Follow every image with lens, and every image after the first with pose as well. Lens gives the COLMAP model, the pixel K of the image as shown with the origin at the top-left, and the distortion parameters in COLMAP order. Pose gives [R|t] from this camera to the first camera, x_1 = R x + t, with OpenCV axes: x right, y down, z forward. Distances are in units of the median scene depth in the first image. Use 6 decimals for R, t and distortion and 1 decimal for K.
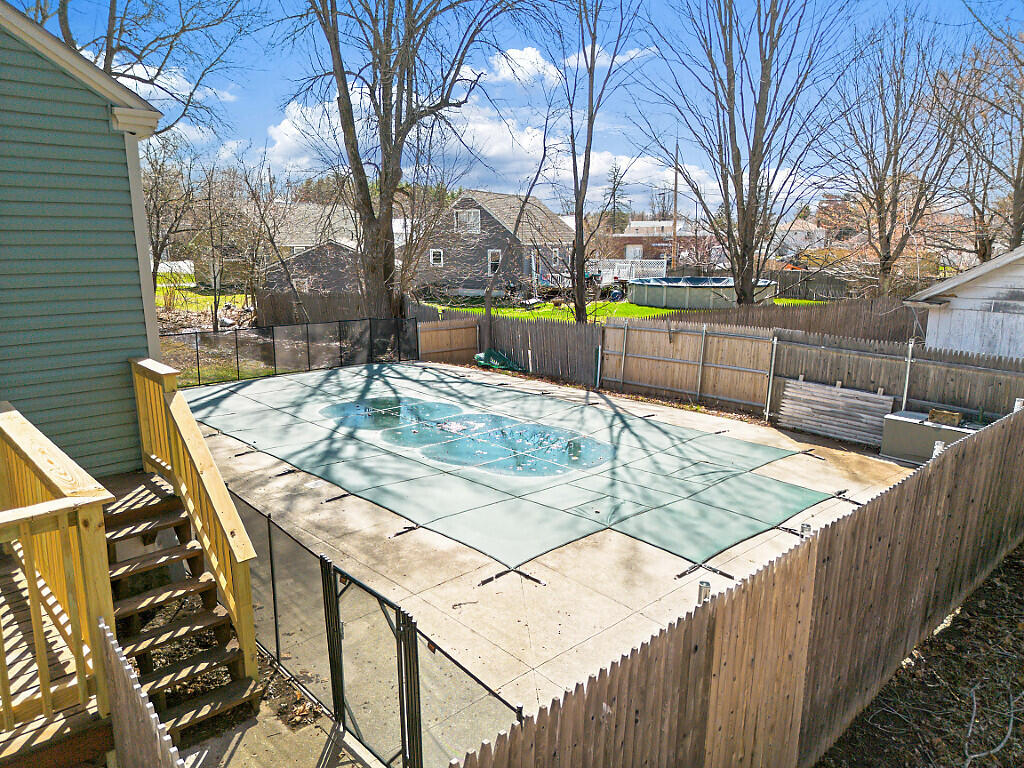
lens RADIAL K [[742.2, 0, 490.8], [0, 742.2, 389.4], [0, 0, 1]] dist [0.074942, -0.073593]
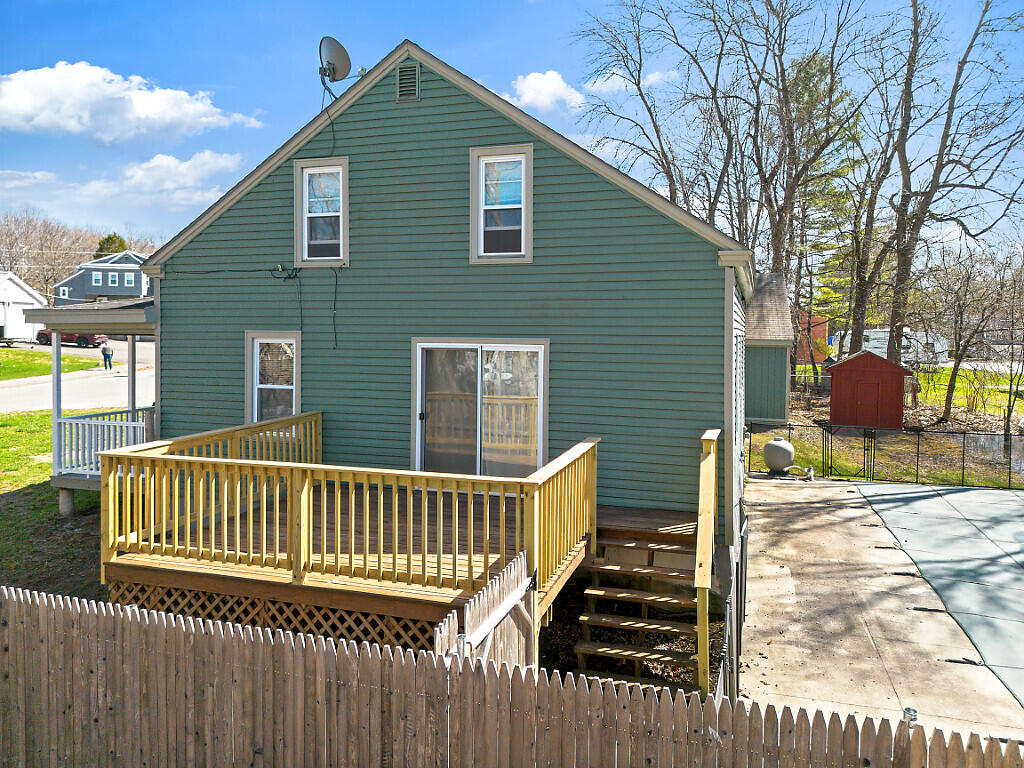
lens RADIAL K [[742.2, 0, 490.8], [0, 742.2, 389.4], [0, 0, 1]] dist [0.074942, -0.073593]
pose [[0.455854, 0.075349, -0.886860, 0.364403], [-0.186188, 0.982438, -0.012233, -0.015218], [0.870363, 0.170700, 0.461877, 0.019016]]
